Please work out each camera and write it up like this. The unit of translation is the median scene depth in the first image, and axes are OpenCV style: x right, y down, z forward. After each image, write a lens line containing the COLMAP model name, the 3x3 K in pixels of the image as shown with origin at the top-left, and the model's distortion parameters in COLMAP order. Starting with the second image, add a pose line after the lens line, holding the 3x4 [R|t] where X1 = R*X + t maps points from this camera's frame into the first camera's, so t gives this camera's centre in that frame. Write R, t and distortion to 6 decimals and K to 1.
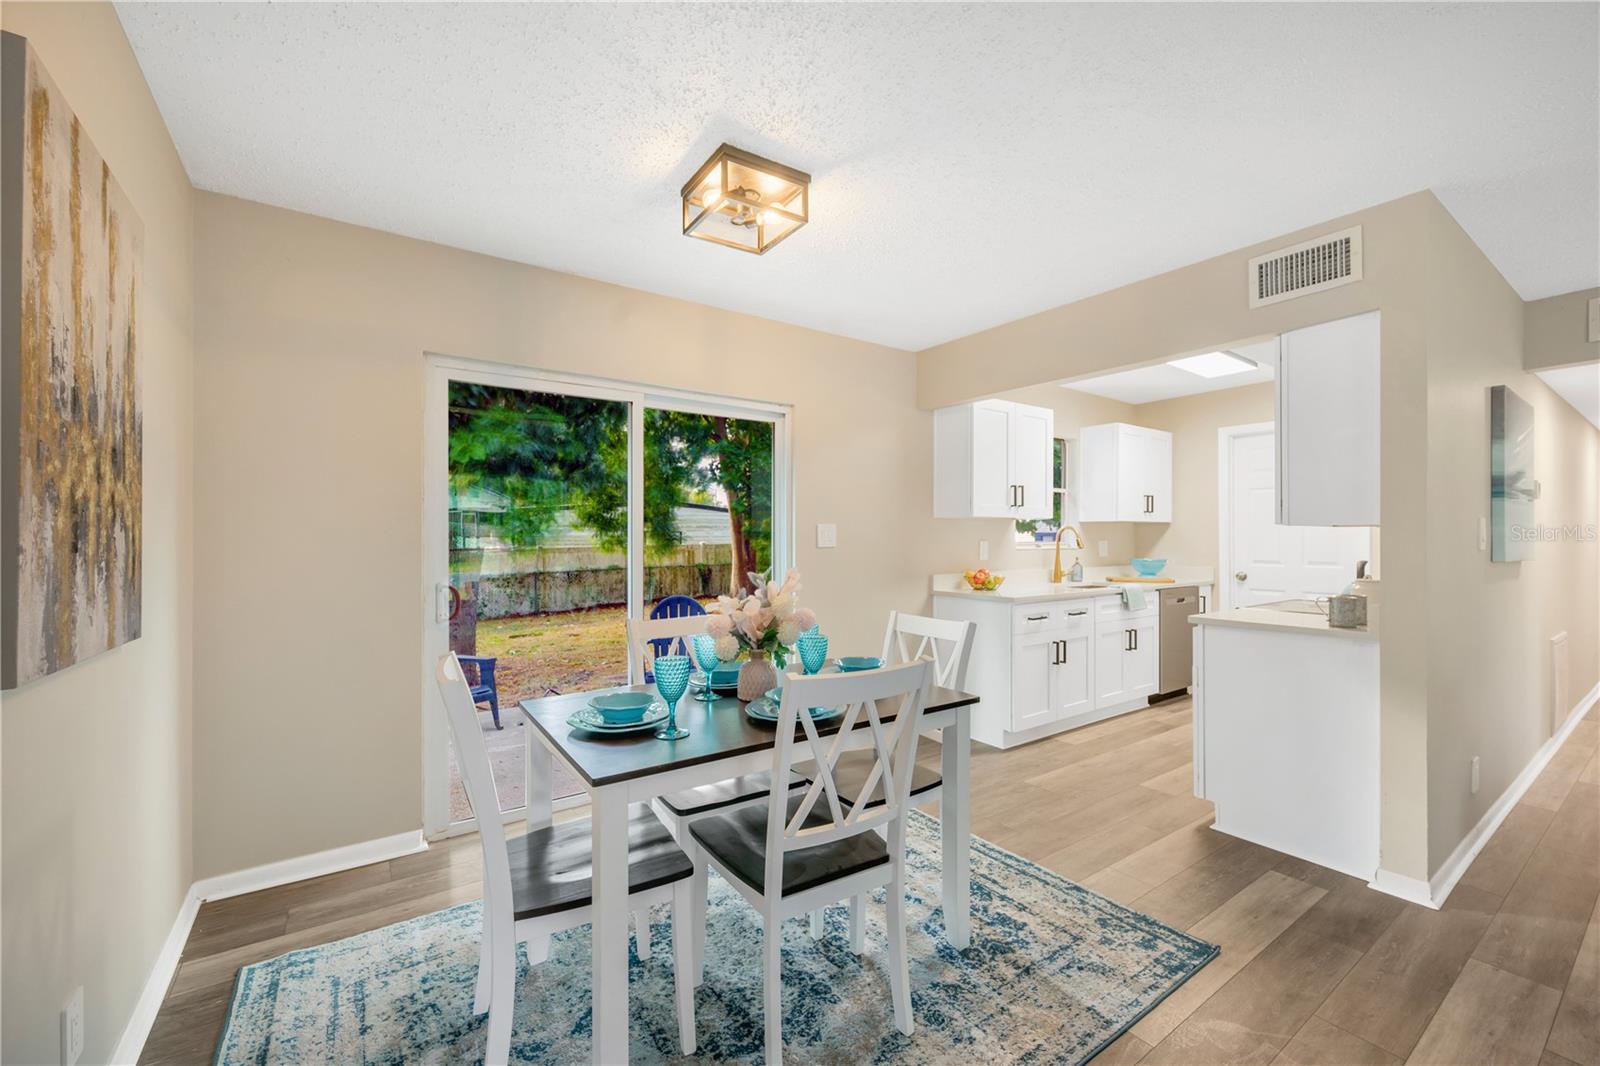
lens RADIAL K [[649.9, 0, 796.3], [0, 649.9, 536.2], [0, 0, 1]] dist [0.003048, 0.000198]
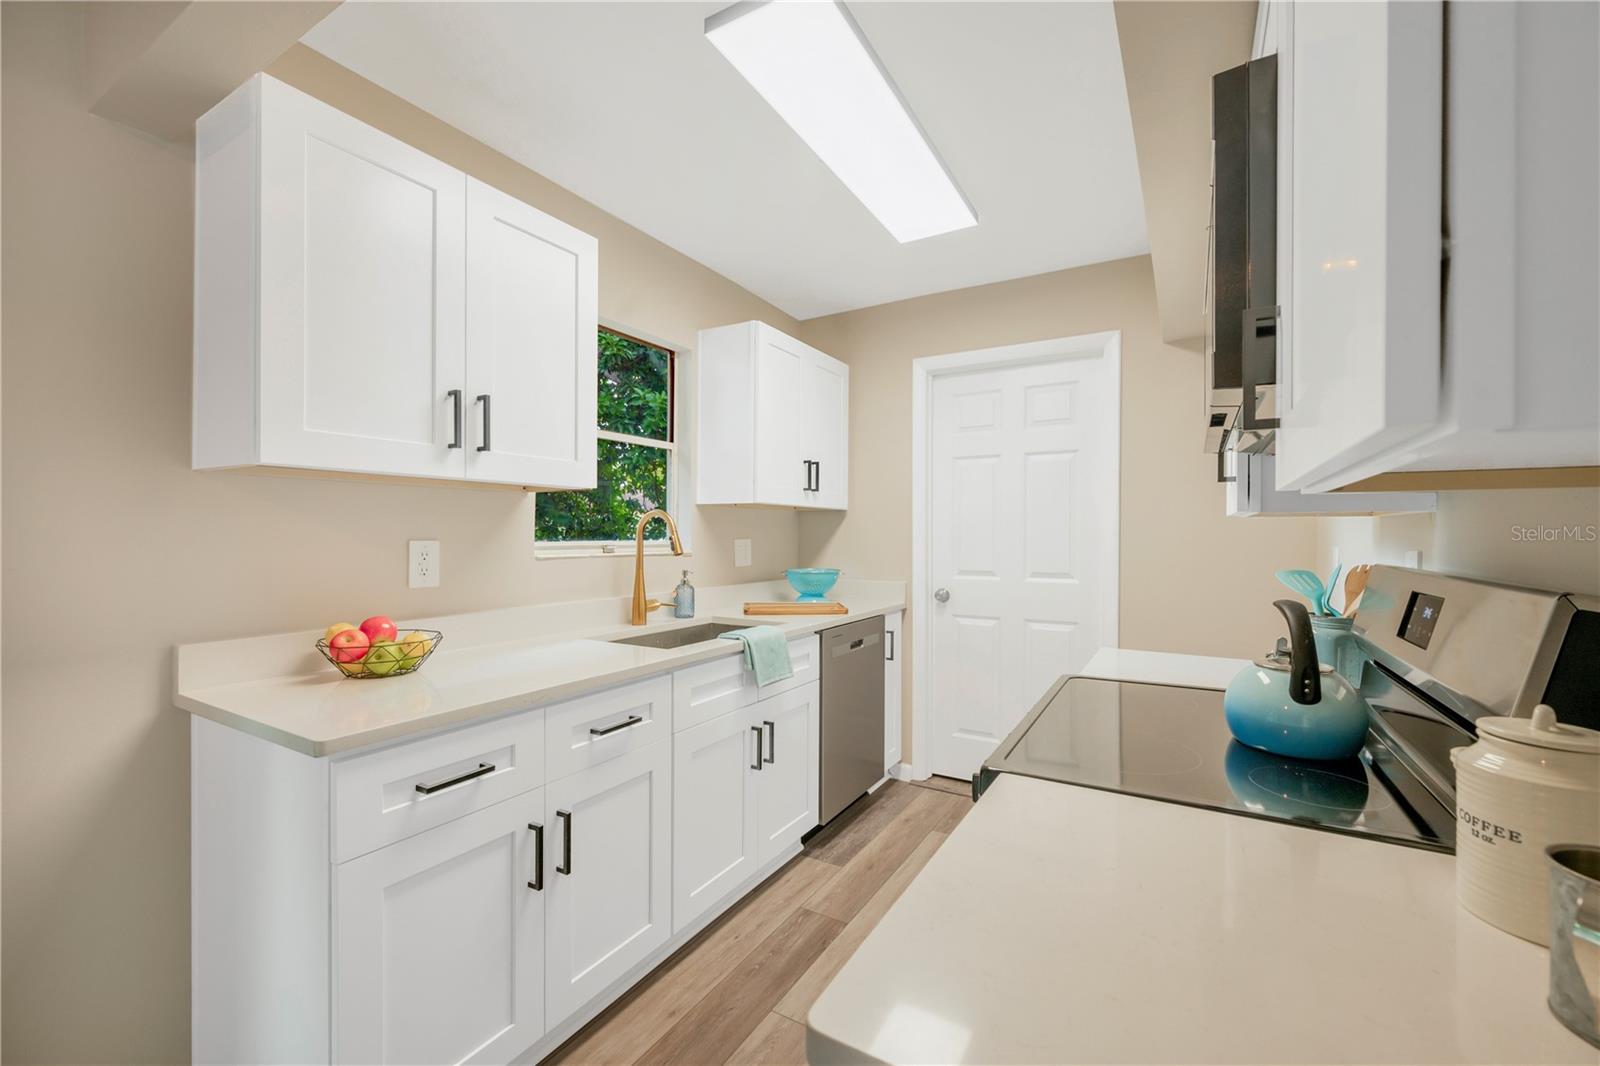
lens RADIAL K [[661.9, 0, 803.1], [0, 661.9, 537.0], [0, 0, 1]] dist [0.000770, 0.000134]
pose [[0.911136, 0.001213, 0.412104, 0.302343], [-0.004511, 0.999965, 0.007031, 0.000995], [-0.412081, -0.008265, 0.911110, 0.481683]]
